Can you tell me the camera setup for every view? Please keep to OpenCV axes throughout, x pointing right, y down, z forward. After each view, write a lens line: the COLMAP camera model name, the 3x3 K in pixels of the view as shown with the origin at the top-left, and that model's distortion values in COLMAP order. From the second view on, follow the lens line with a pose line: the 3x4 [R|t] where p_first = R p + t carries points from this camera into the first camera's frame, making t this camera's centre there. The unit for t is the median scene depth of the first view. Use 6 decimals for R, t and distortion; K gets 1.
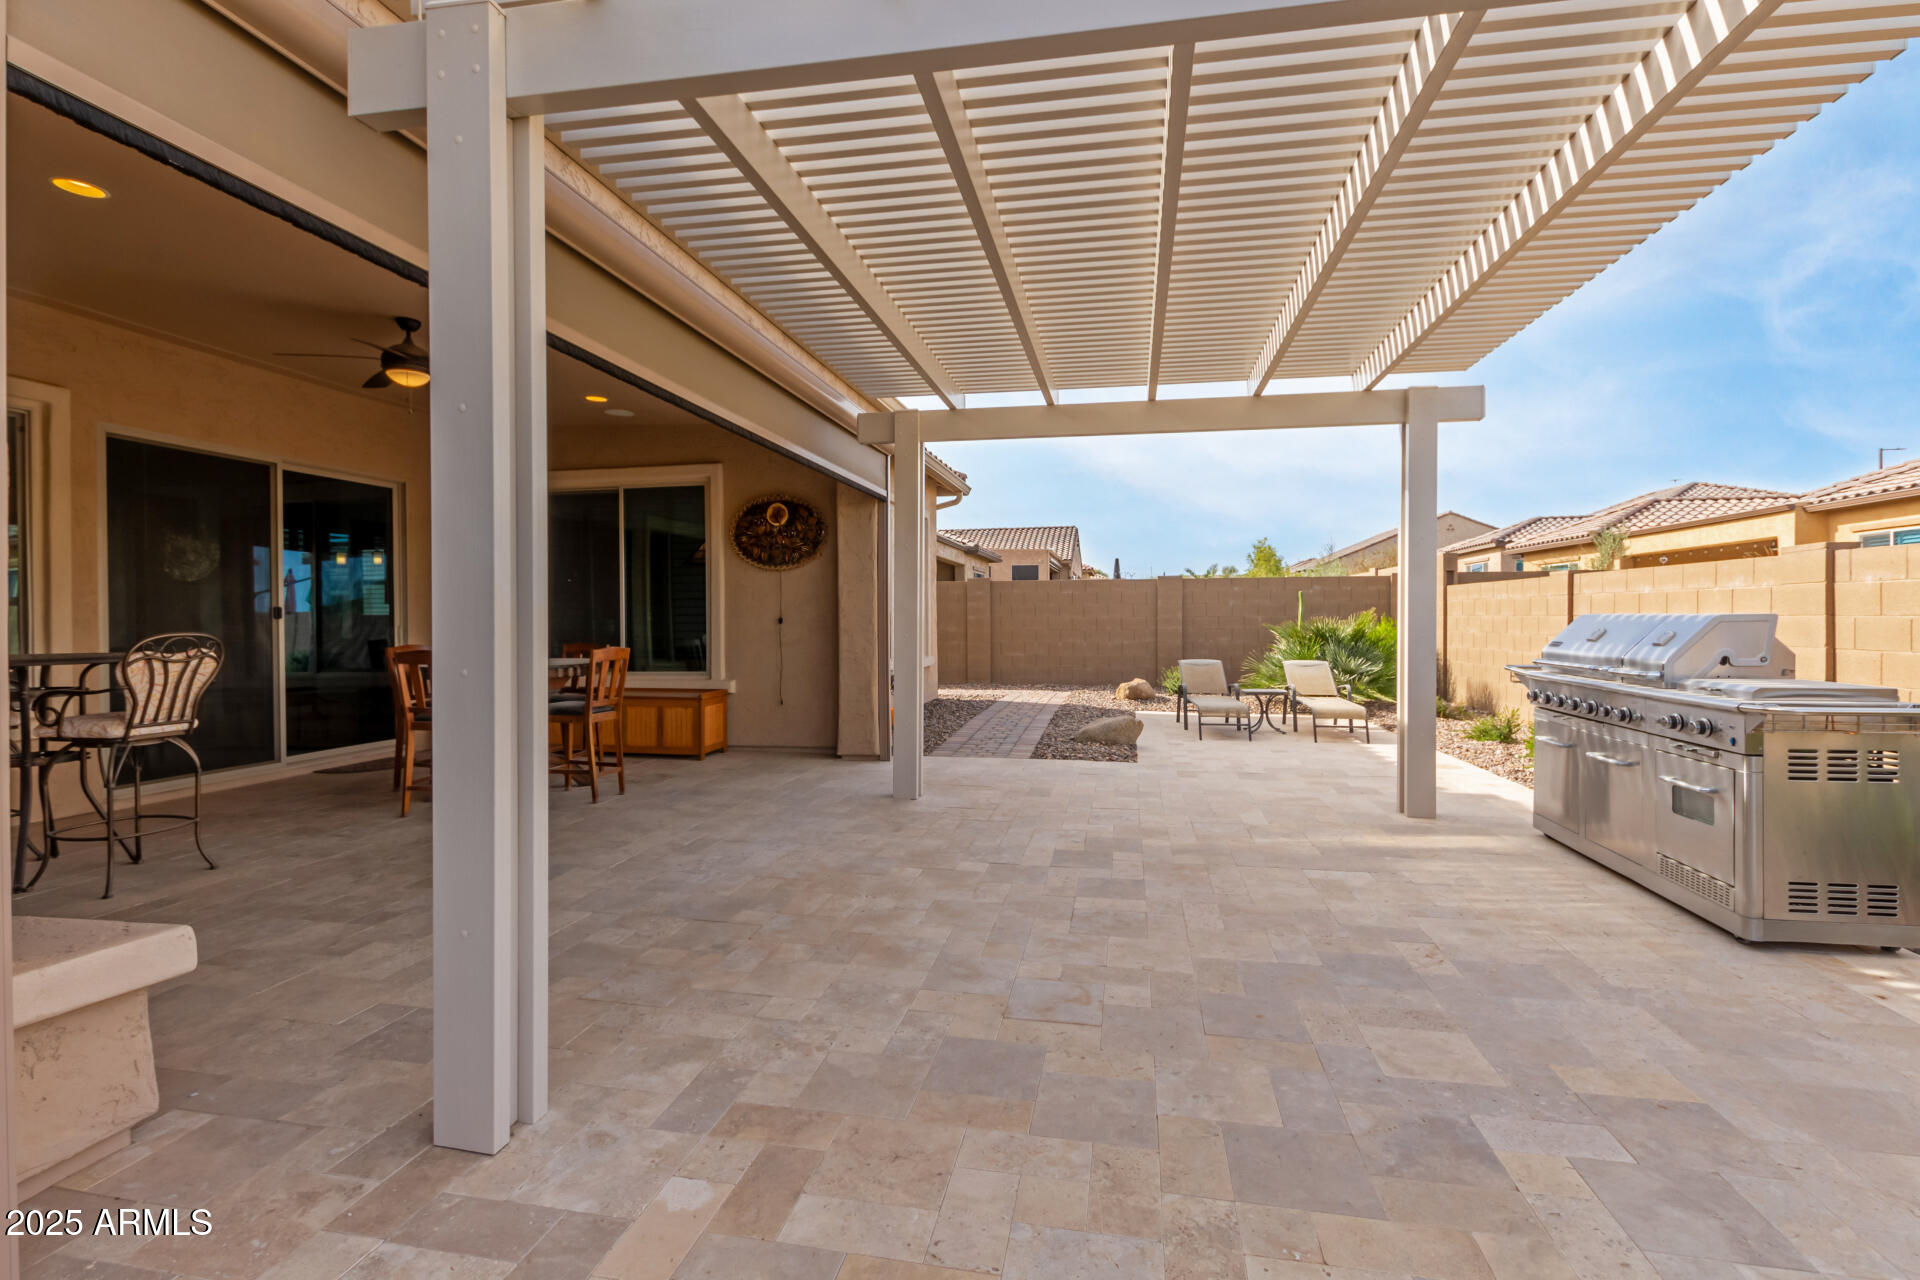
lens RADIAL K [[895.8, 0, 959.0], [0, 895.8, 620.5], [0, 0, 1]] dist [0.002950, 0.000105]
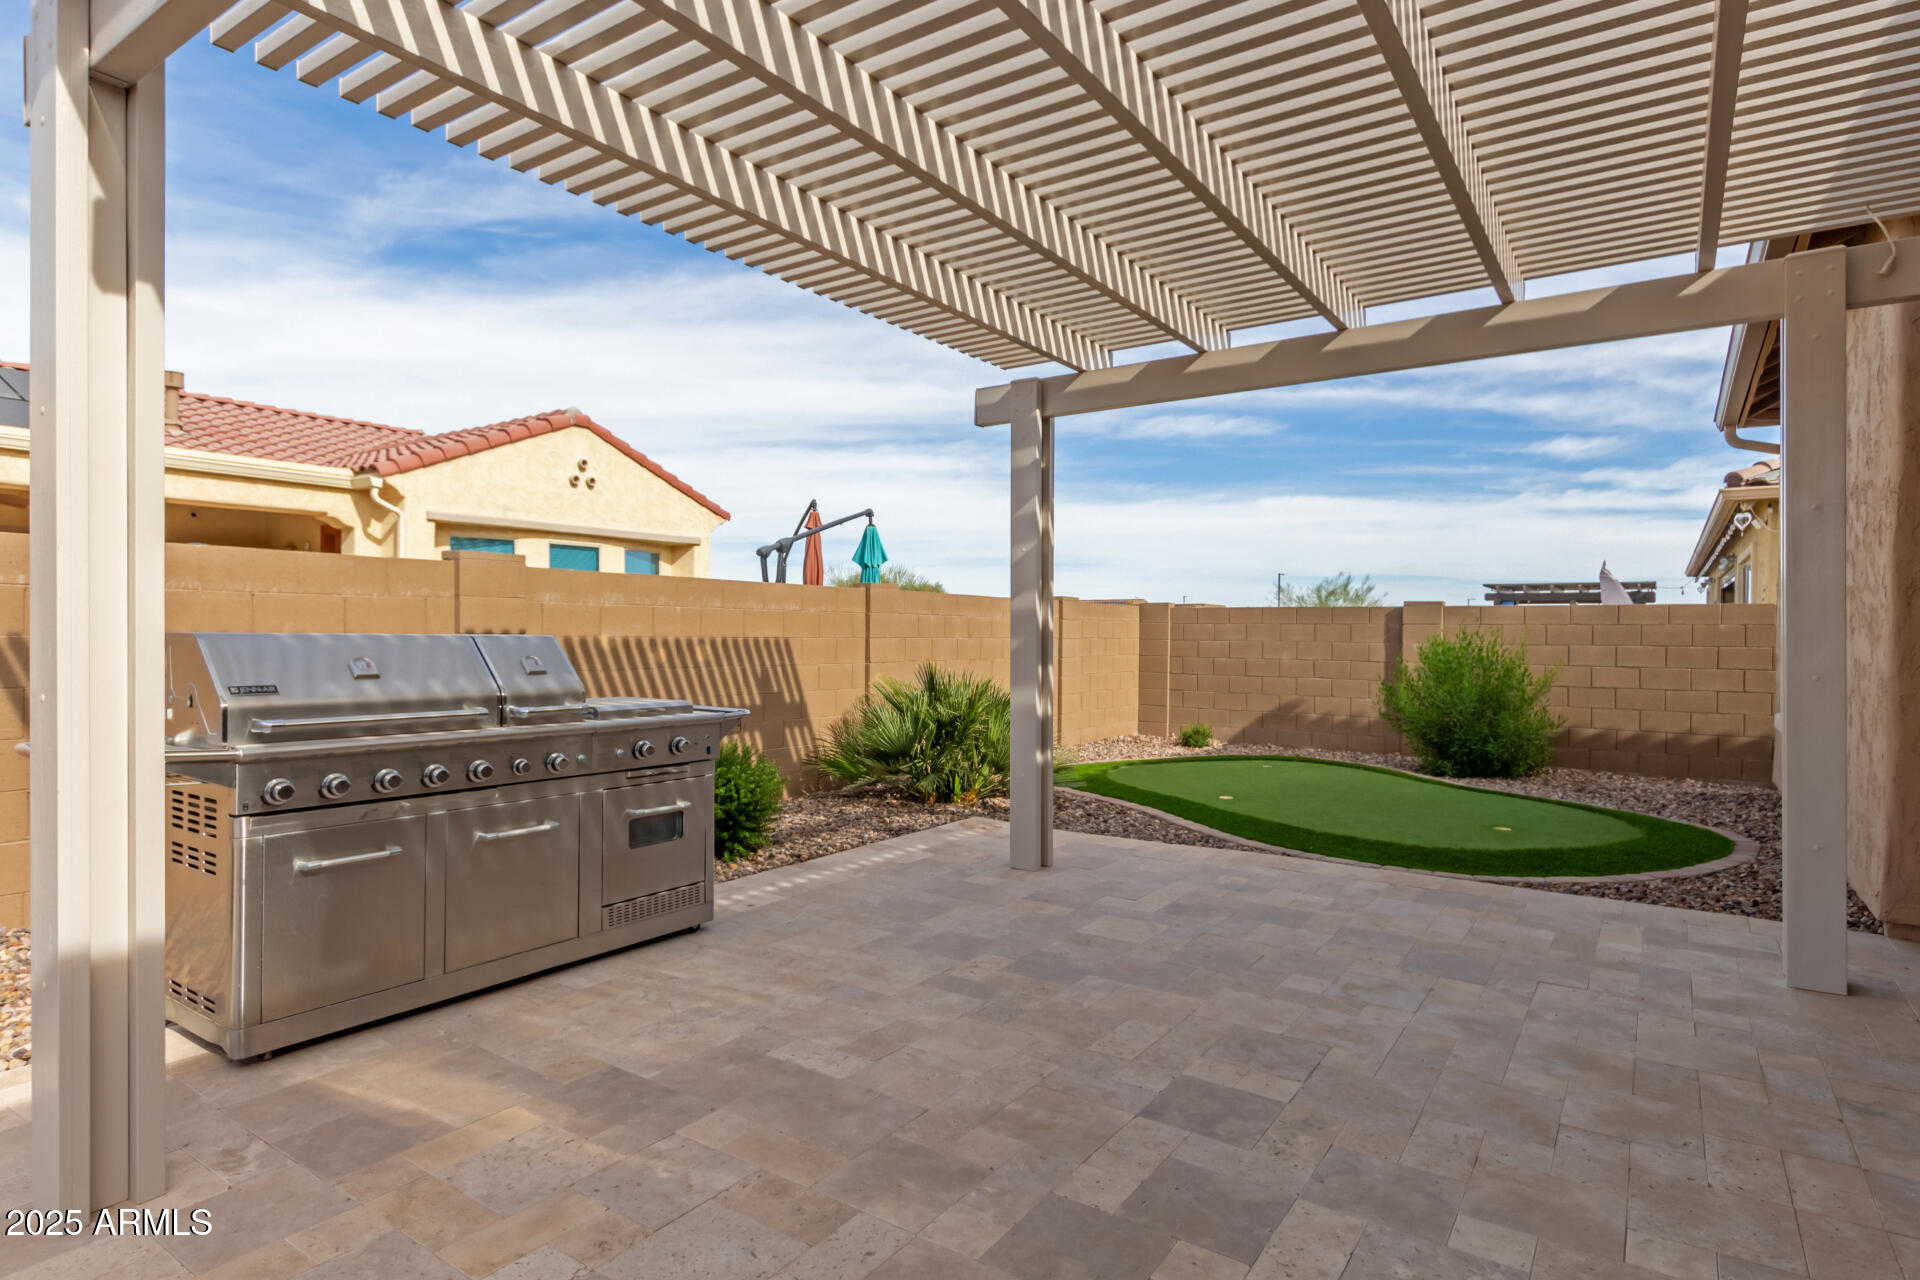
lens RADIAL K [[1013.7, 0, 960.0], [0, 1013.7, 640.0], [0, 0, 1]] dist [0.005643, 0.000078]
pose [[-0.916811, -0.003290, 0.399309, 0.042930], [-0.000323, 0.999972, 0.007497, -0.006902], [-0.399322, 0.006745, -0.916786, 1.216886]]
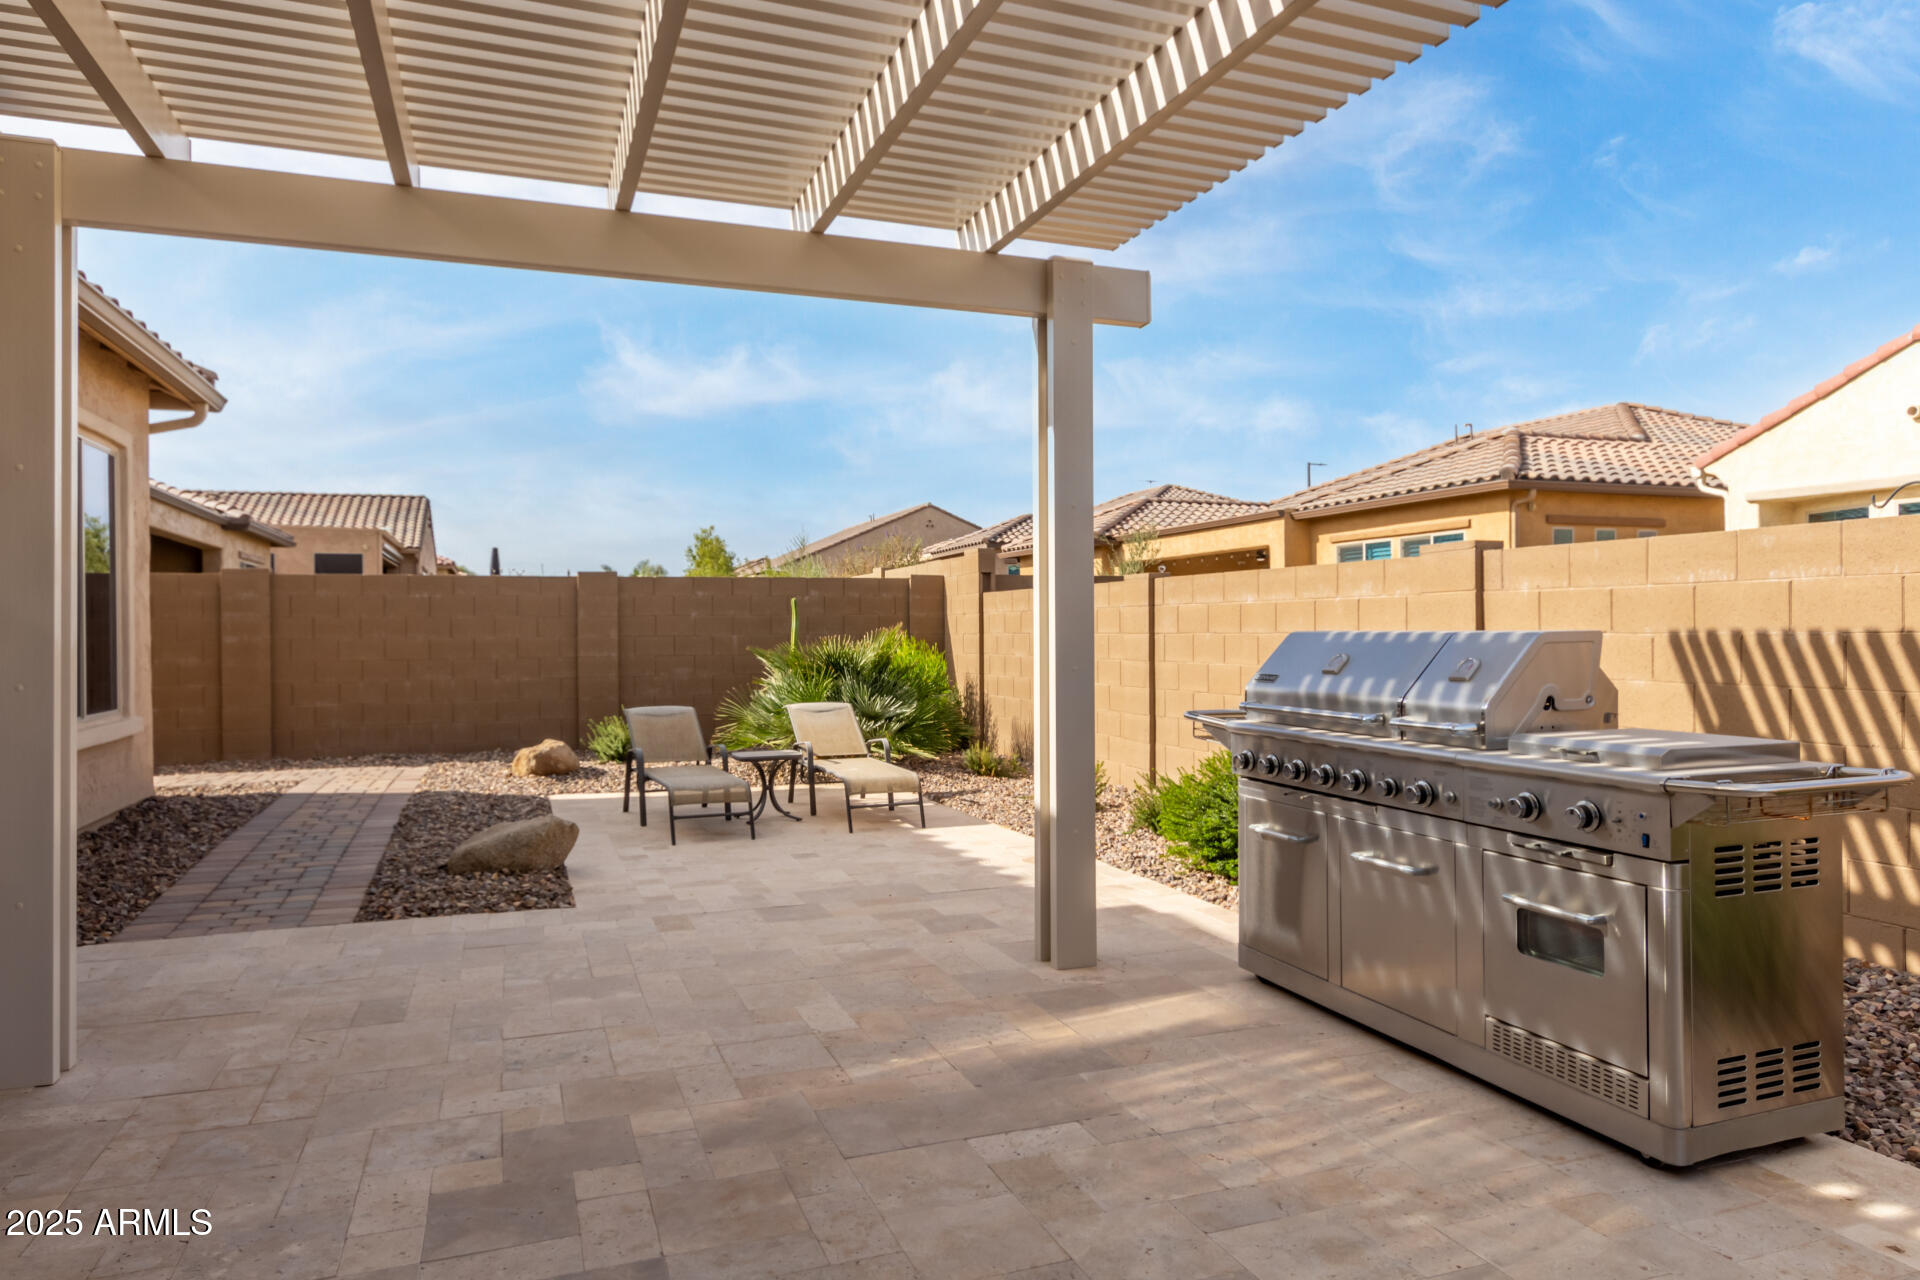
lens RADIAL K [[1214.9, 0, 955.7], [0, 1214.9, 635.5], [0, 0, 1]] dist [0.003580, -0.000948]
pose [[0.855623, -0.003757, 0.517587, 0.020119], [0.006026, 0.999978, -0.002703, -0.003116], [-0.517565, 0.005432, 0.855626, 0.323129]]
